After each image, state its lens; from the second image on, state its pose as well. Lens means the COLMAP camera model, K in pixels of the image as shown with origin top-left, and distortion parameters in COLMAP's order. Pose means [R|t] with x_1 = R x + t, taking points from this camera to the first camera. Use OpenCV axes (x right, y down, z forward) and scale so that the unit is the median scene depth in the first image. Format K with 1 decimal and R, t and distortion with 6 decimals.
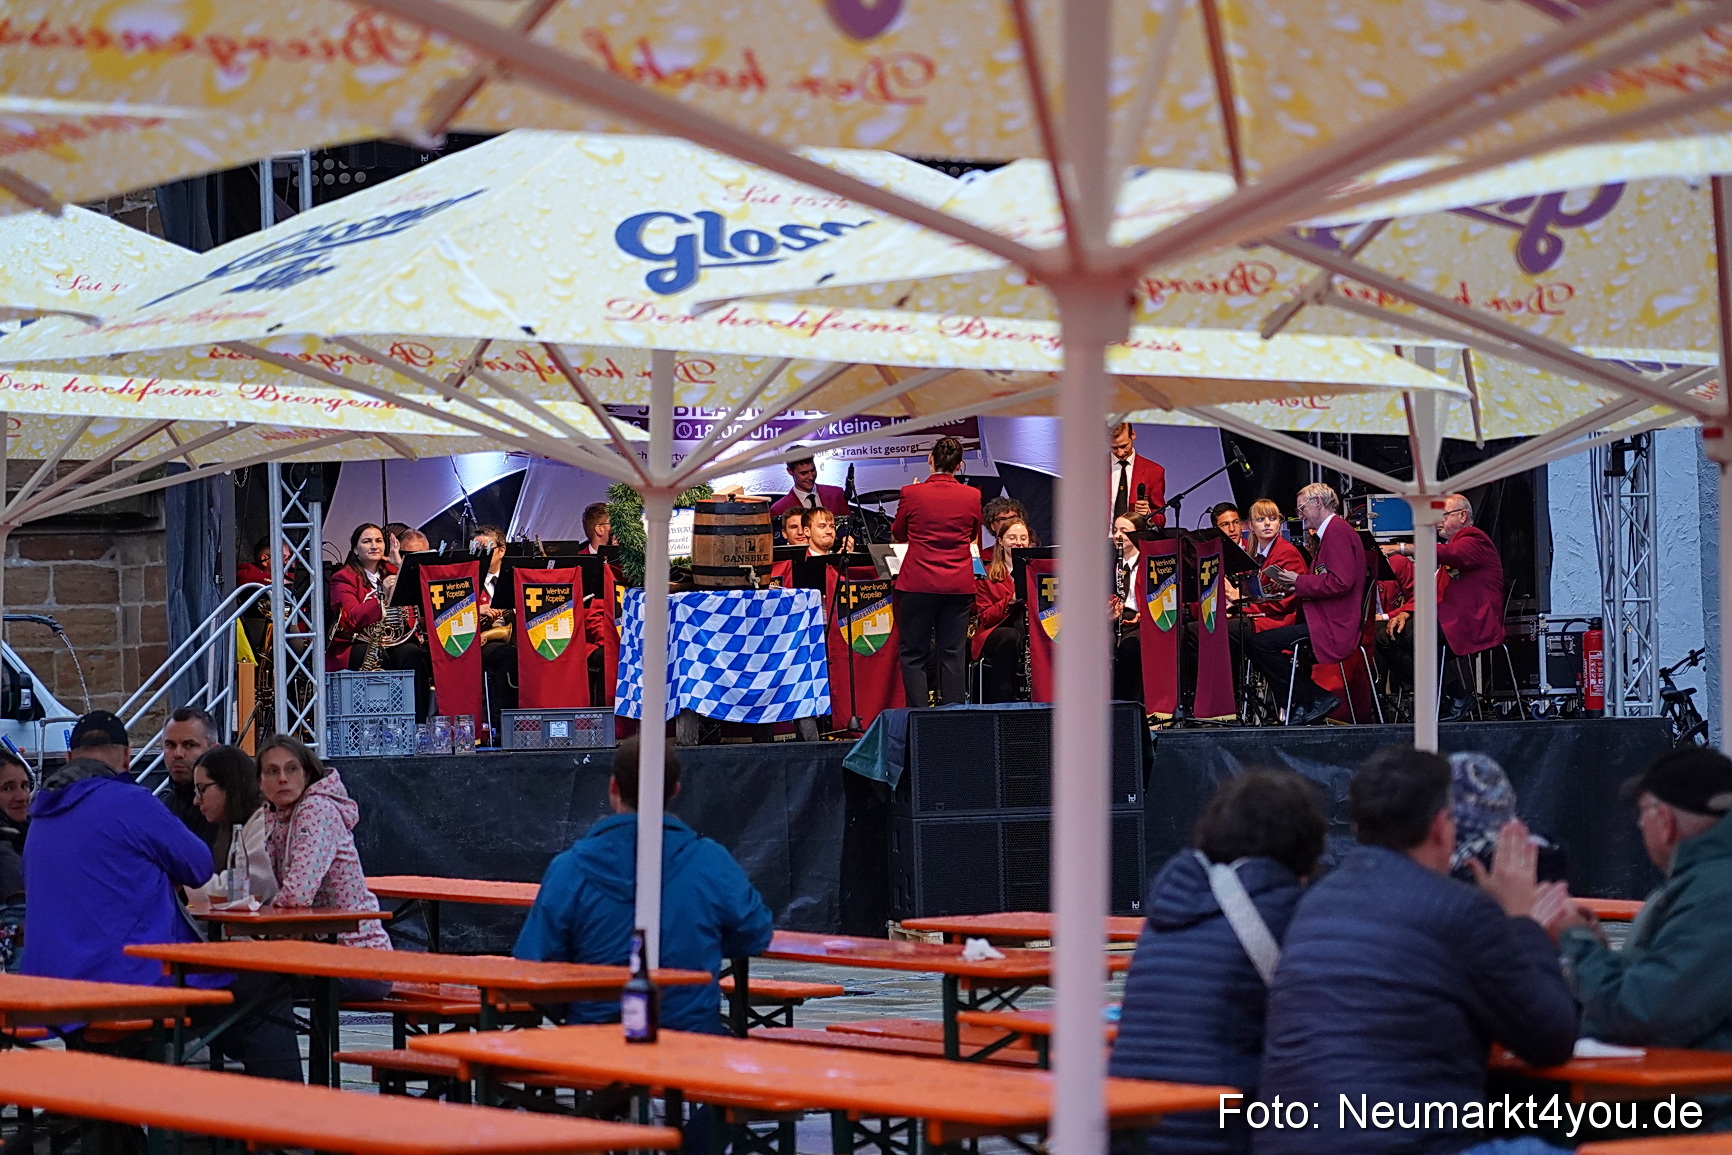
lens RADIAL K [[5255.1, 0, 866.0], [0, 5255.1, 578.3], [0, 0, 1]] dist [-0.127939, 0.000000]
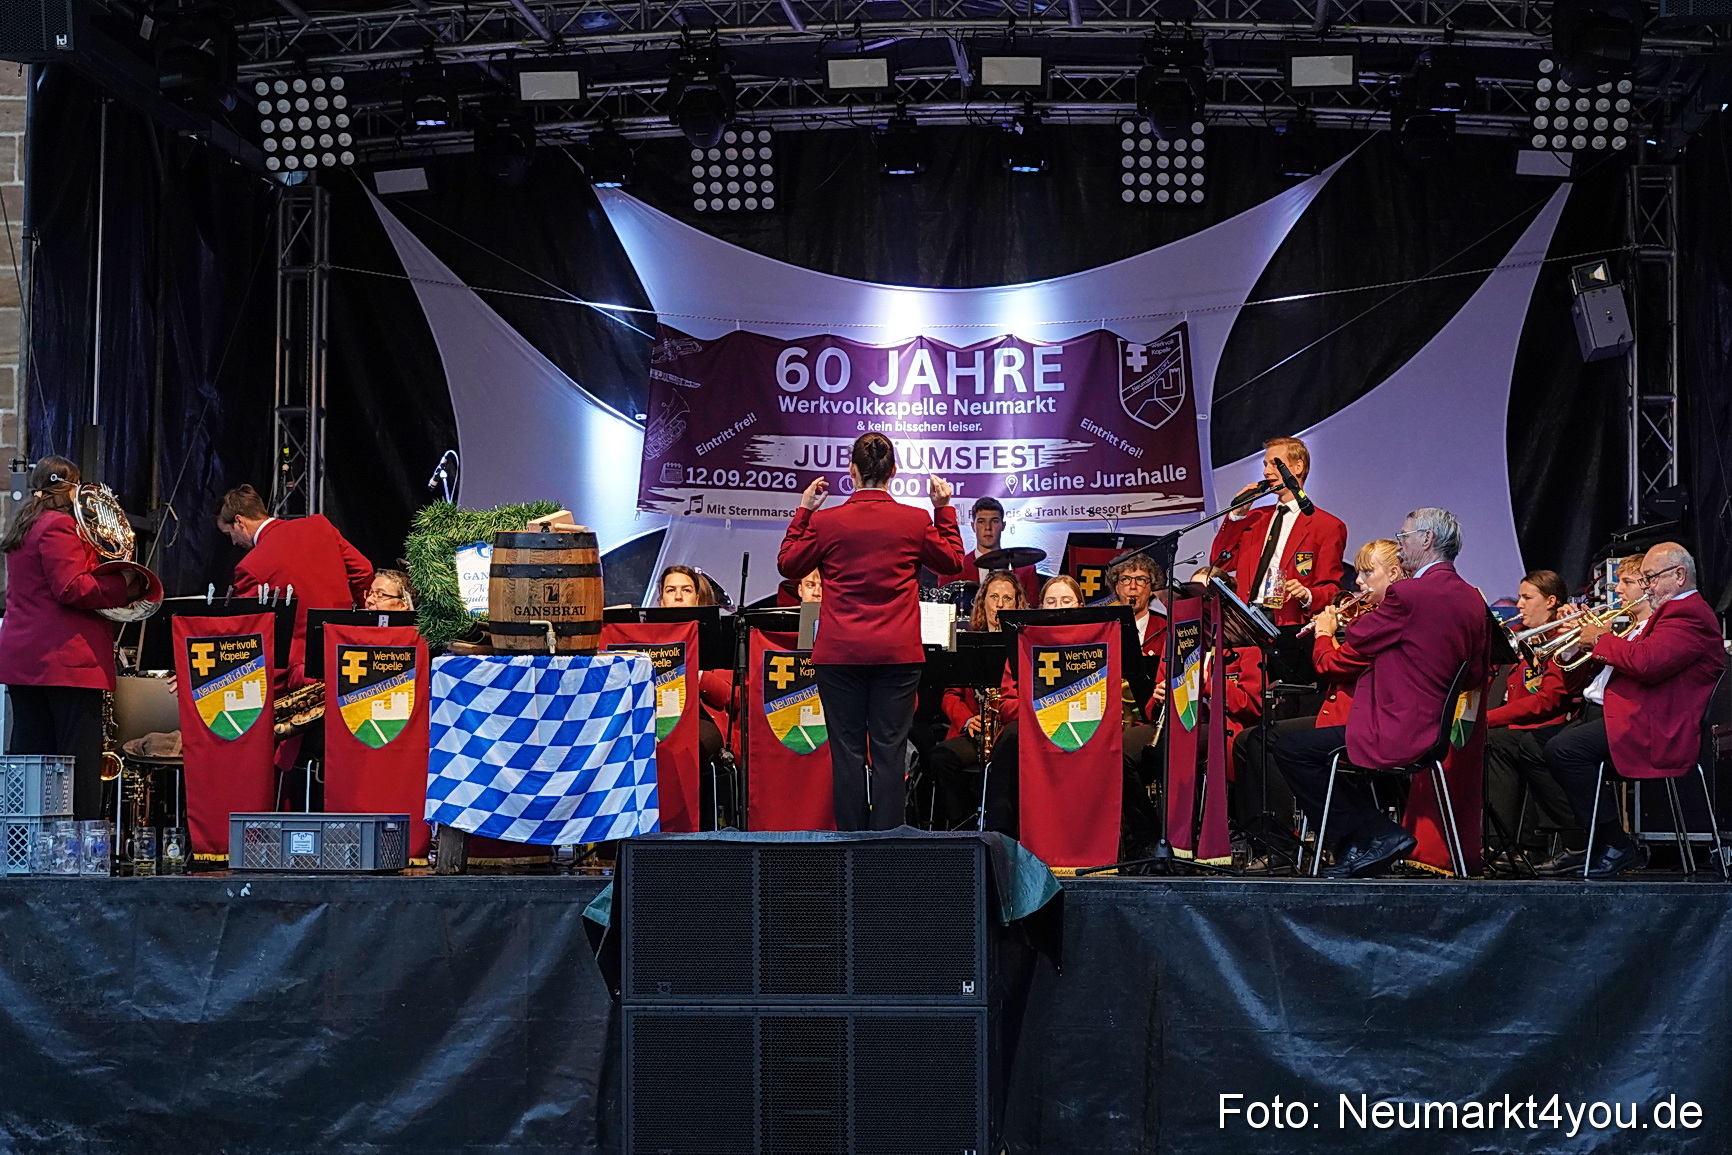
lens RADIAL K [[3326.3, 0, 864.0], [0, 3326.3, 577.0], [0, 0, 1]] dist [0.016403, 0.000000]
pose [[0.956010, 0.012447, -0.293069, 0.150156], [-0.023361, 0.999157, -0.033770, 0.005765], [0.292402, 0.039131, 0.955495, 0.583436]]
